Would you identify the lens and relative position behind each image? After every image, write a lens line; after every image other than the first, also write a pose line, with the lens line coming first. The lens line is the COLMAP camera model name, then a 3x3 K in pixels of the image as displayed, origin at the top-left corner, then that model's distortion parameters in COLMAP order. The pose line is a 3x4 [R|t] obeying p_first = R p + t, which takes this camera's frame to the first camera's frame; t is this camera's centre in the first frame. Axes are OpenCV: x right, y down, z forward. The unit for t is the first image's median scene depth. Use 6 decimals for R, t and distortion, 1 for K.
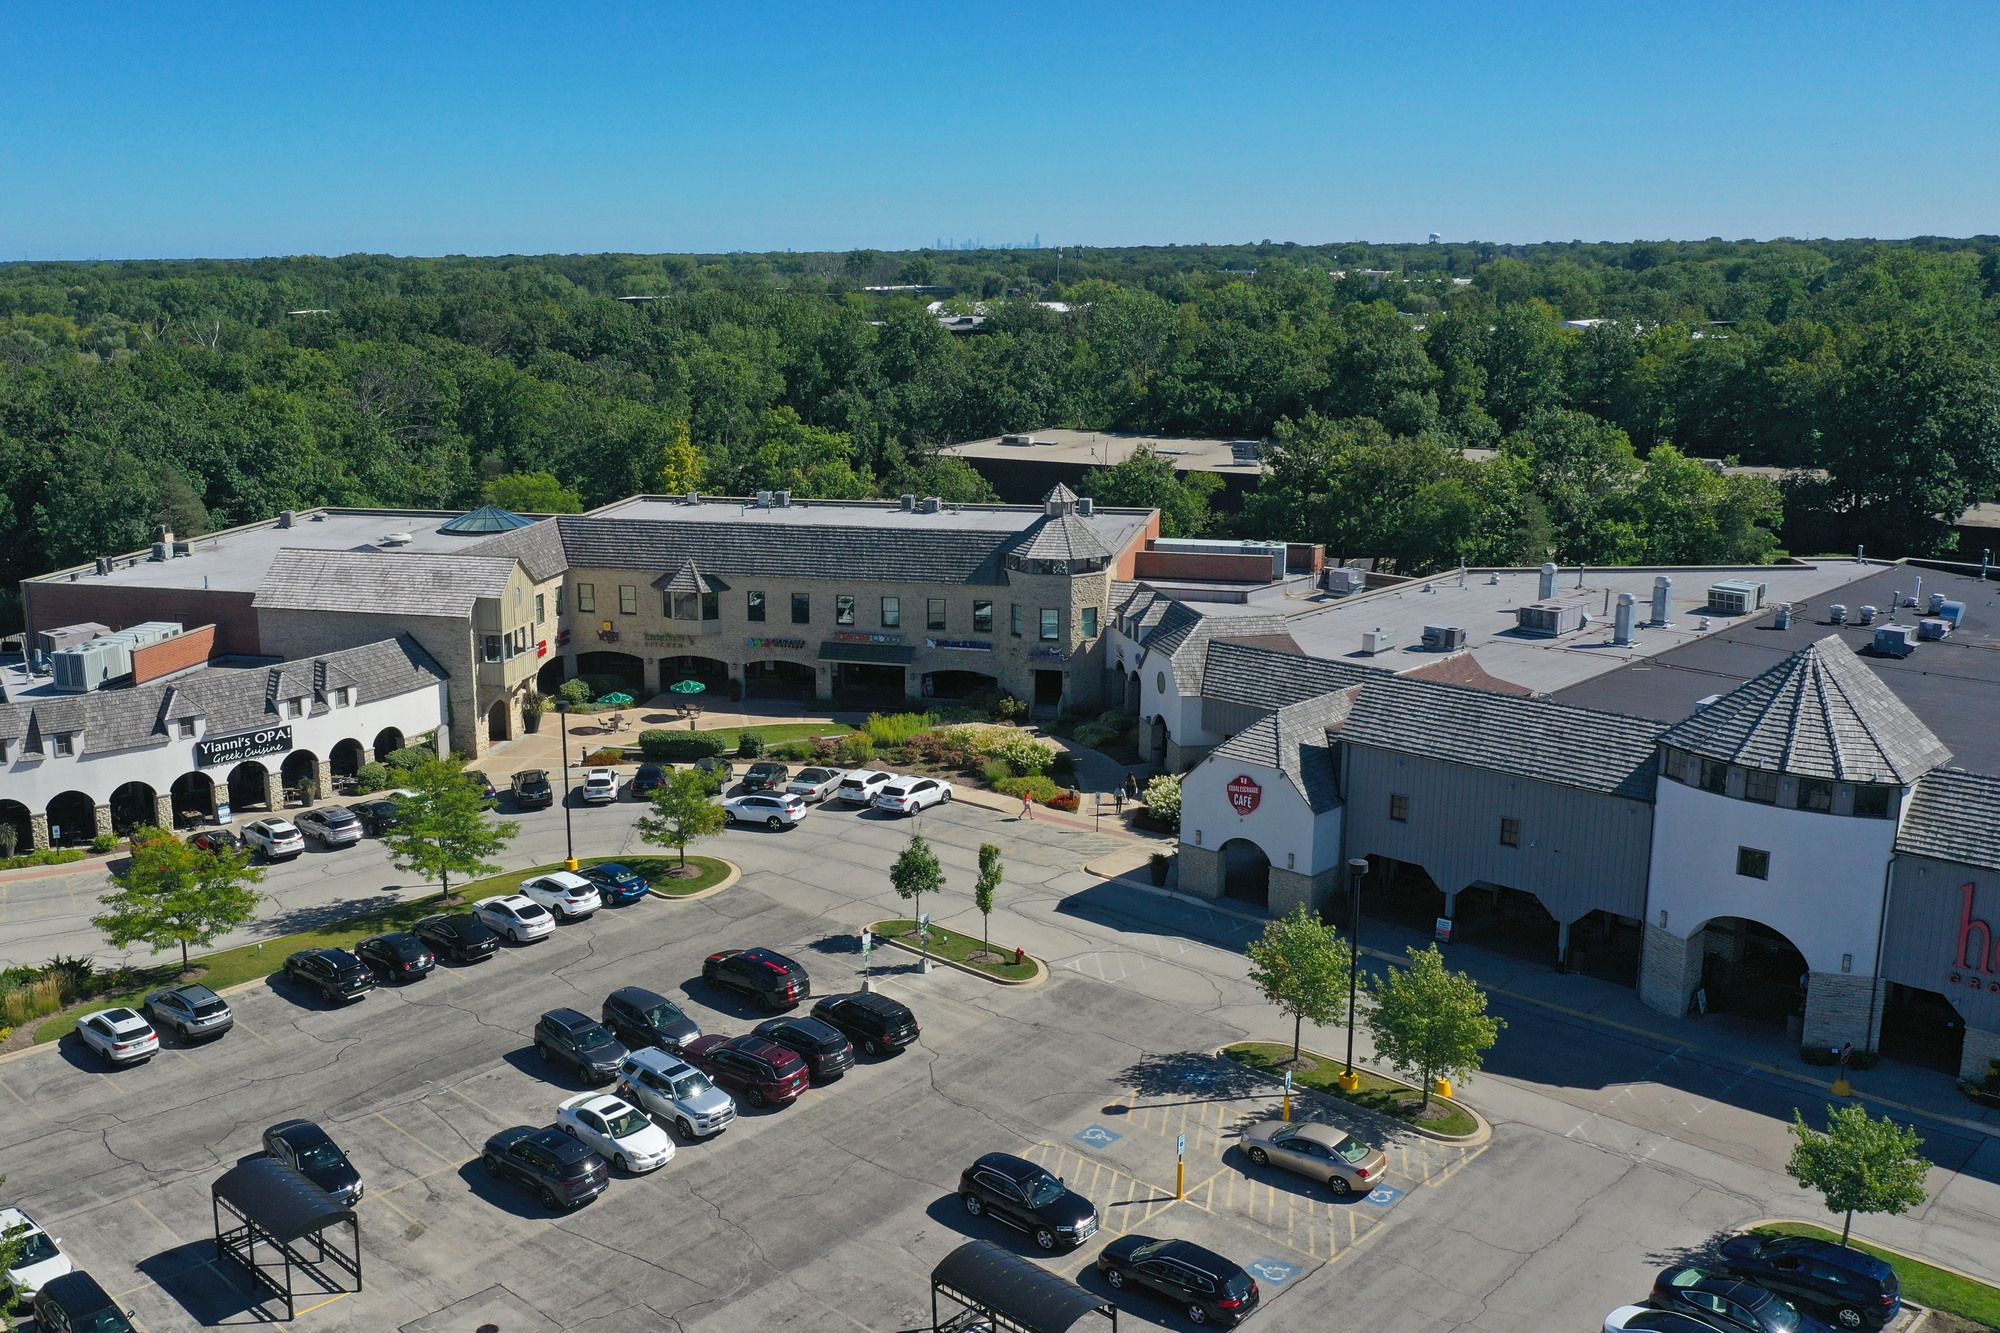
lens RADIAL K [[1847.1, 0, 833.2], [0, 1847.1, 665.6], [0, 0, 1]] dist [-0.001258, 0.000622]
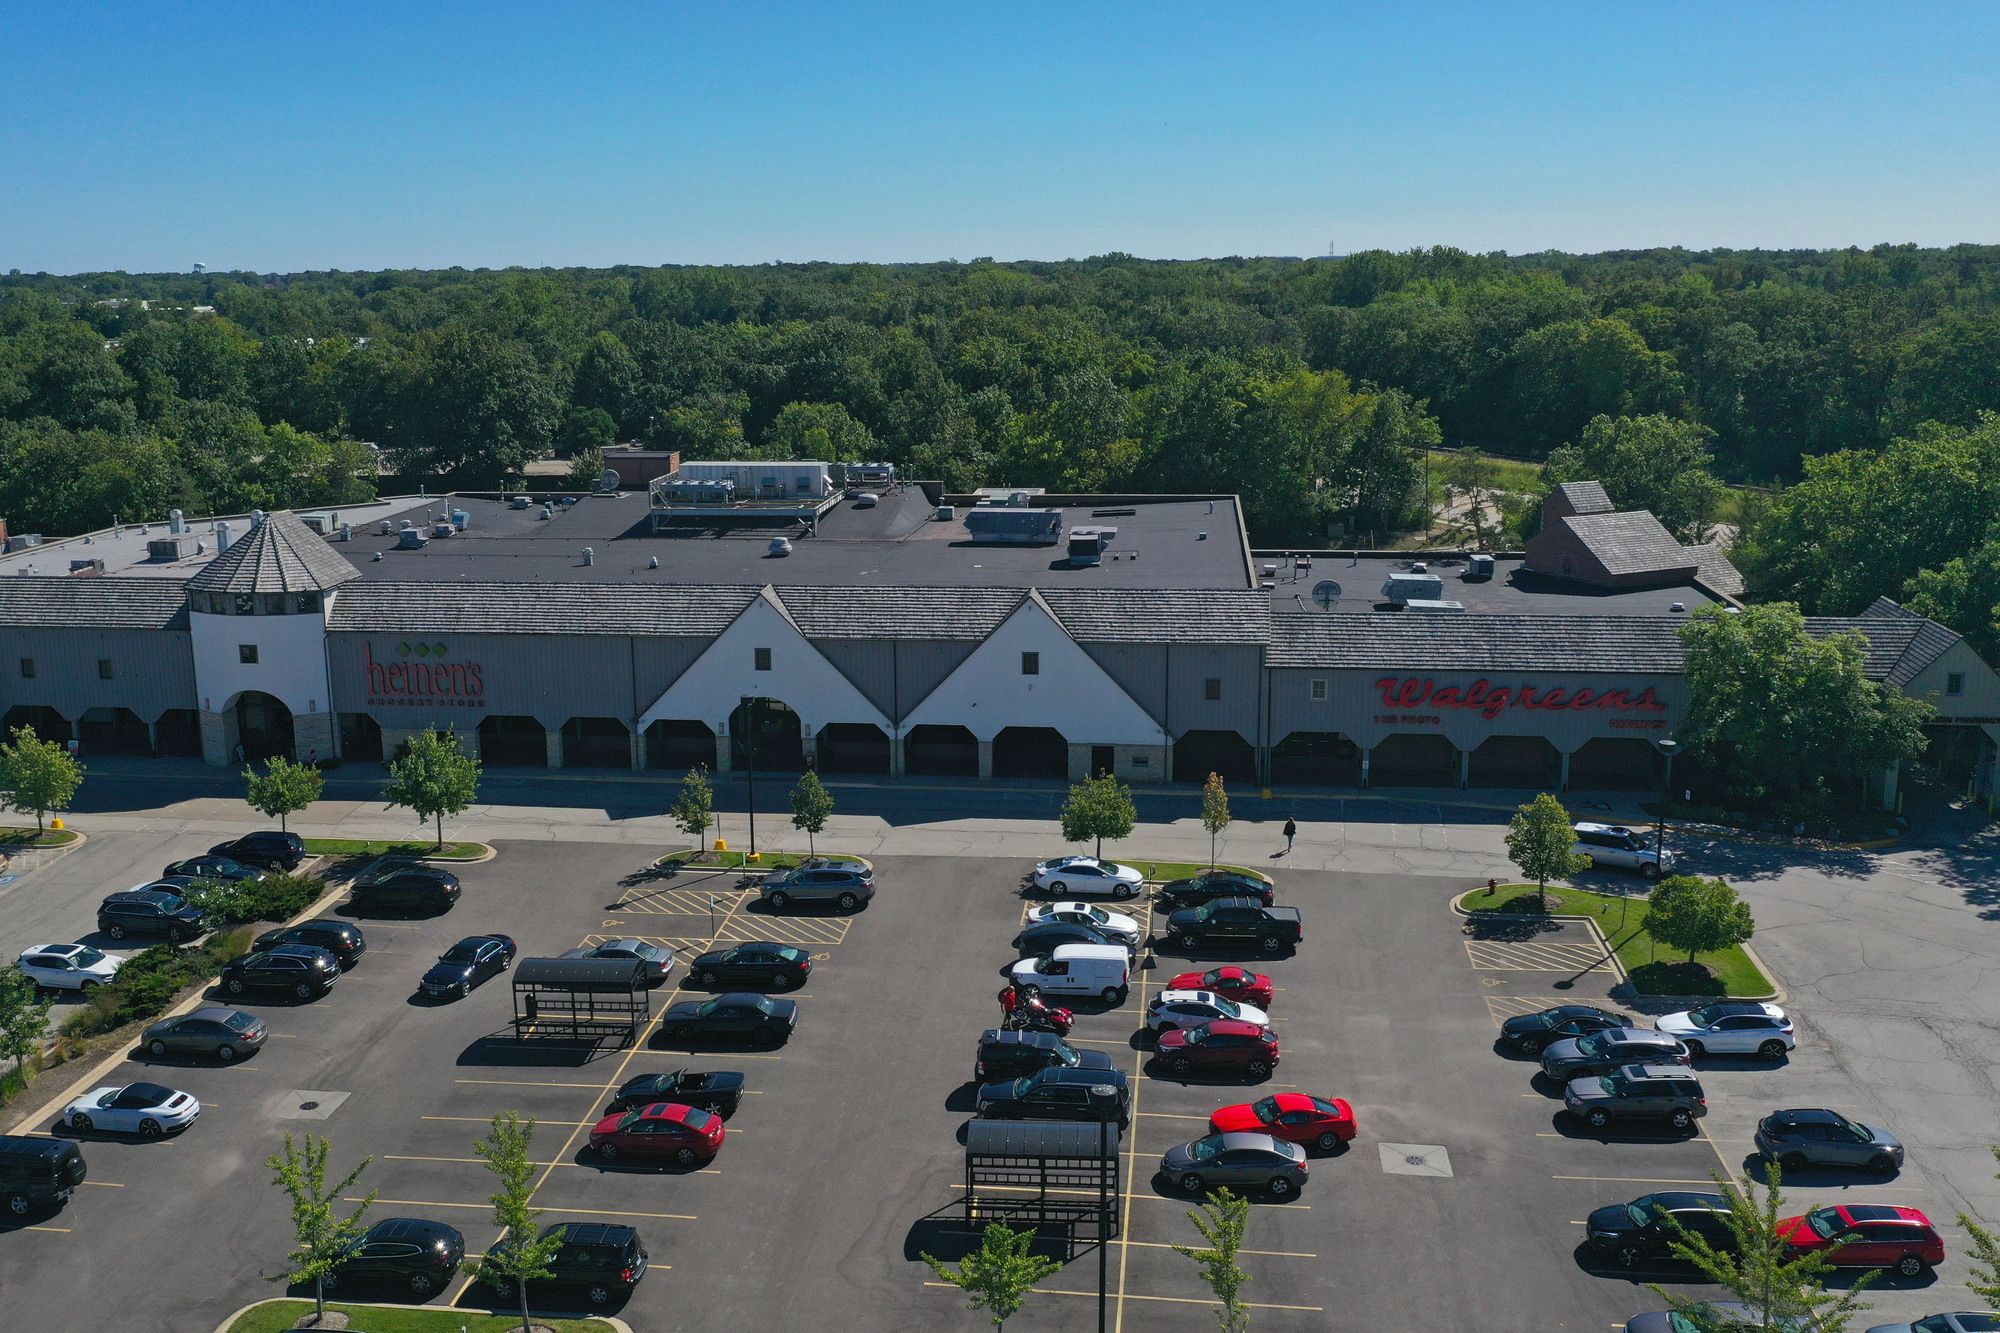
lens RADIAL K [[1863.9, 0, 924.3], [0, 1863.9, 665.2], [0, 0, 1]] dist [-0.004945, -0.003414]
pose [[0.786004, -0.129148, 0.604581, -0.008506], [0.139558, 0.989760, 0.029993, 0.094155], [-0.602263, 0.060799, 0.795979, -0.390649]]
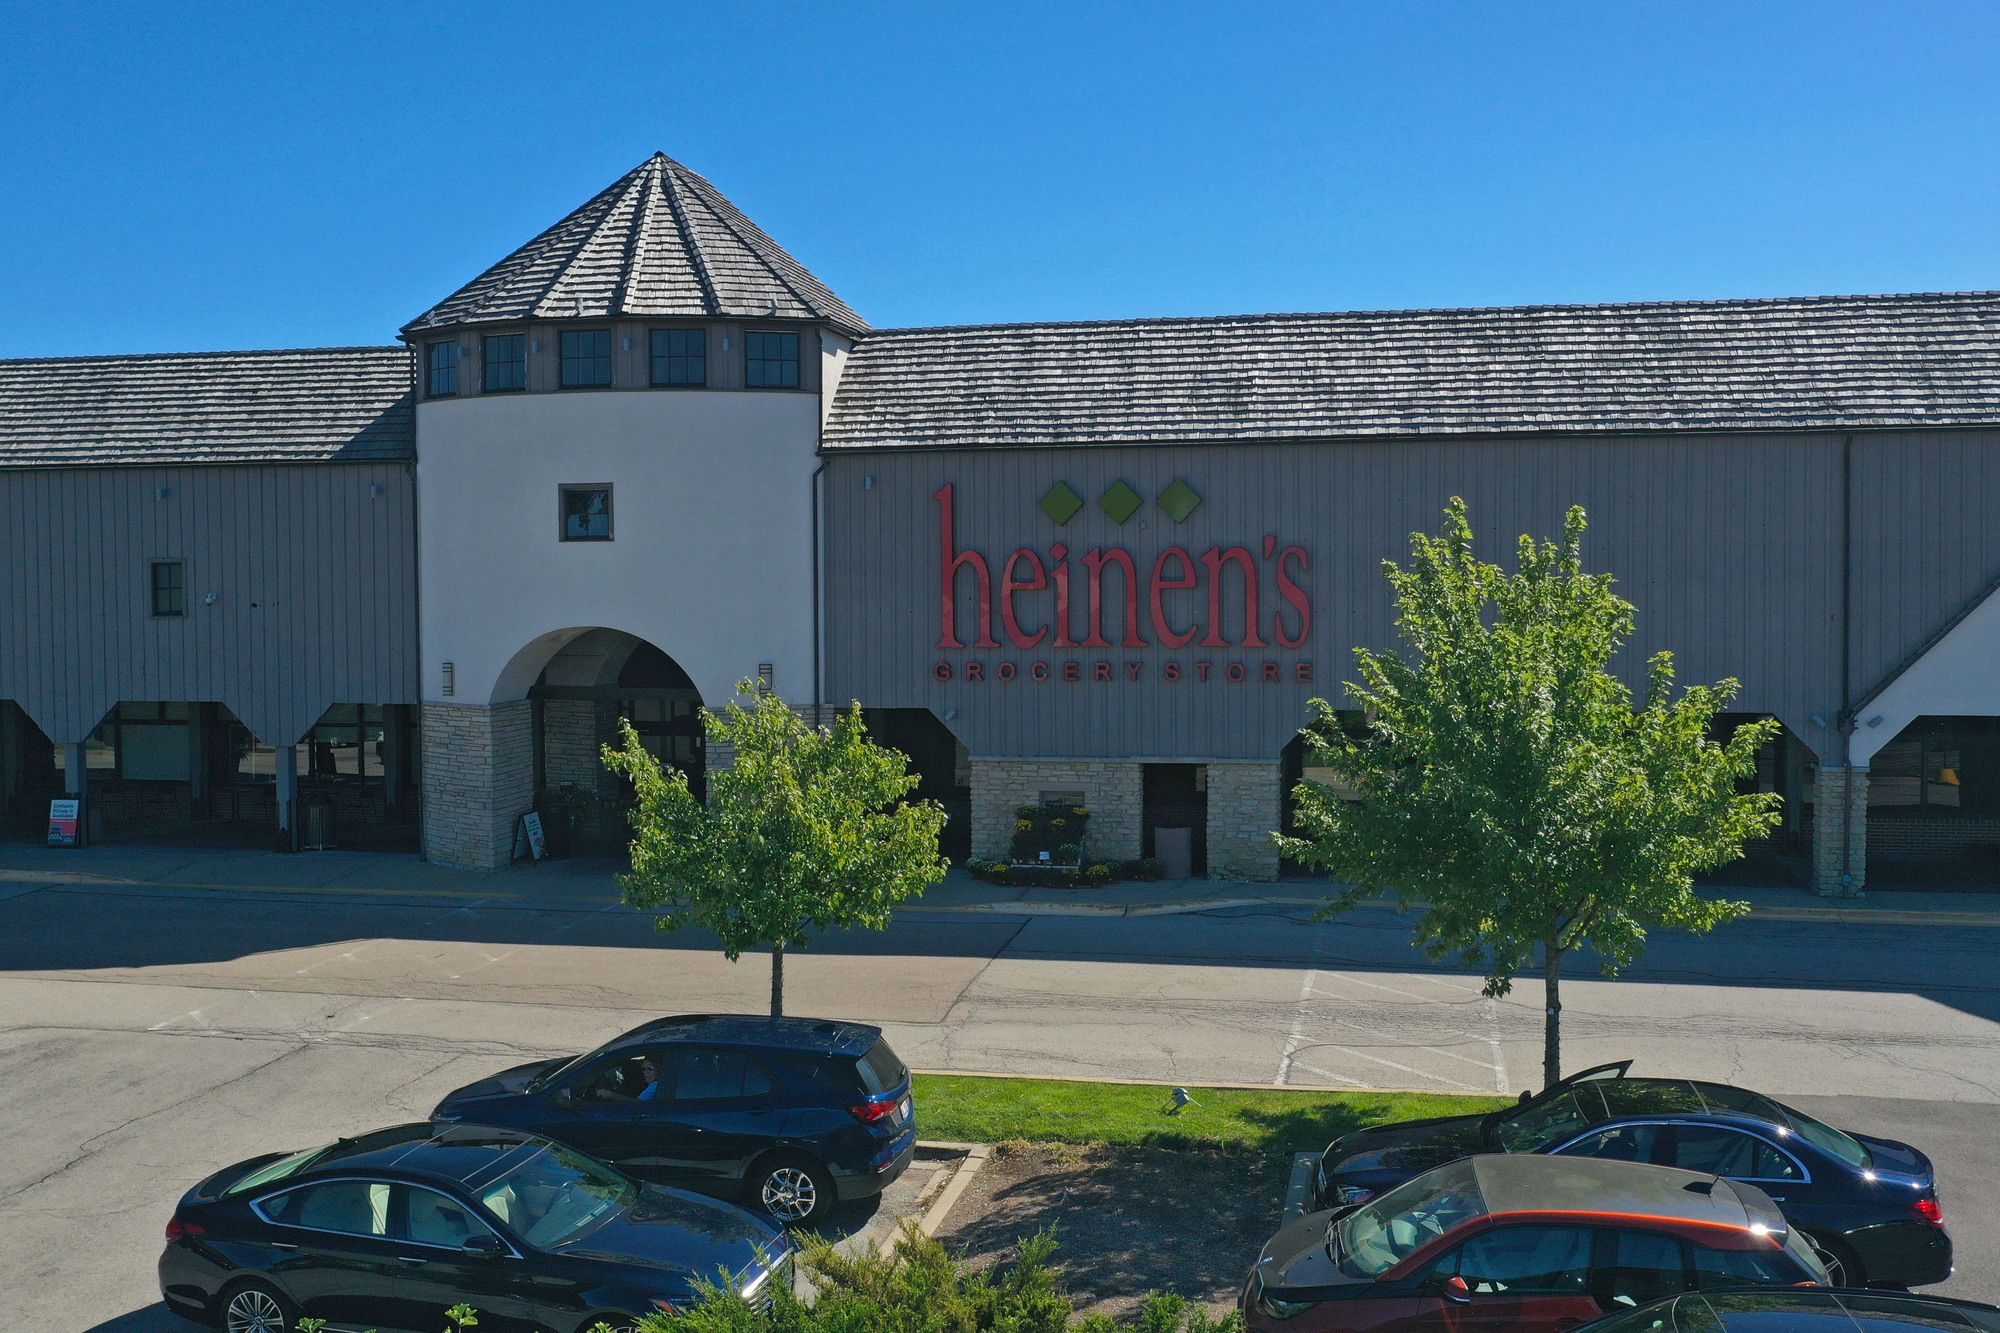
lens RADIAL K [[1836.6, 0, 1000.0], [0, 1836.6, 666.5], [0, 0, 1]] dist [-0.037211, -0.003317]
pose [[0.823992, -0.014674, 0.566411, 0.191473], [0.121012, 0.981157, -0.150624, 0.151136], [-0.553528, 0.192655, 0.810241, 0.335310]]
